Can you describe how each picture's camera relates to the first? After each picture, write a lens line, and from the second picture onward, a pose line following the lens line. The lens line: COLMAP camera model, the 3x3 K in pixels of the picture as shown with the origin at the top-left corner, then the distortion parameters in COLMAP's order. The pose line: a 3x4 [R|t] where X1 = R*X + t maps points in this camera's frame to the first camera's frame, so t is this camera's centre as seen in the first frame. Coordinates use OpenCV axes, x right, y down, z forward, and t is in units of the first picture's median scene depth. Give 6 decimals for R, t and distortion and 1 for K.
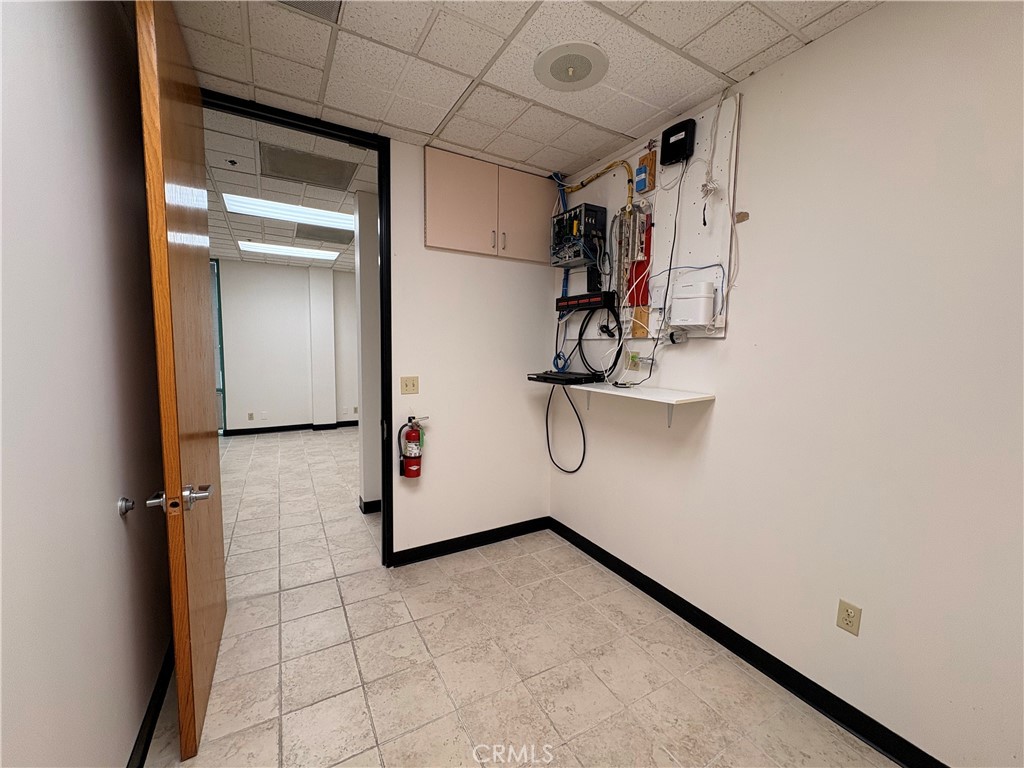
lens RADIAL K [[410.3, 0, 512.0], [0, 410.3, 384.0], [0, 0, 1]] dist [-0.001584, -0.000075]
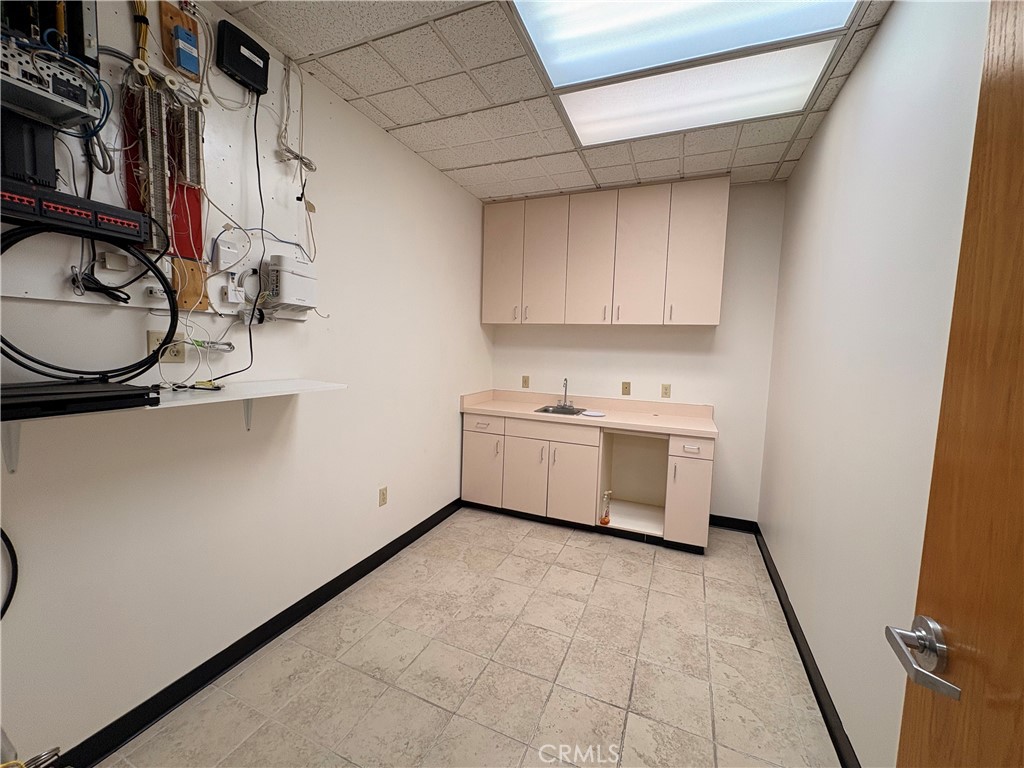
lens RADIAL K [[410.3, 0, 512.0], [0, 410.3, 384.0], [0, 0, 1]] dist [-0.001584, -0.000075]
pose [[-0.605902, -0.105800, 0.788472, -0.553566], [0.035404, 0.986549, 0.159586, -0.092448], [-0.794751, 0.124609, -0.594007, 1.105262]]
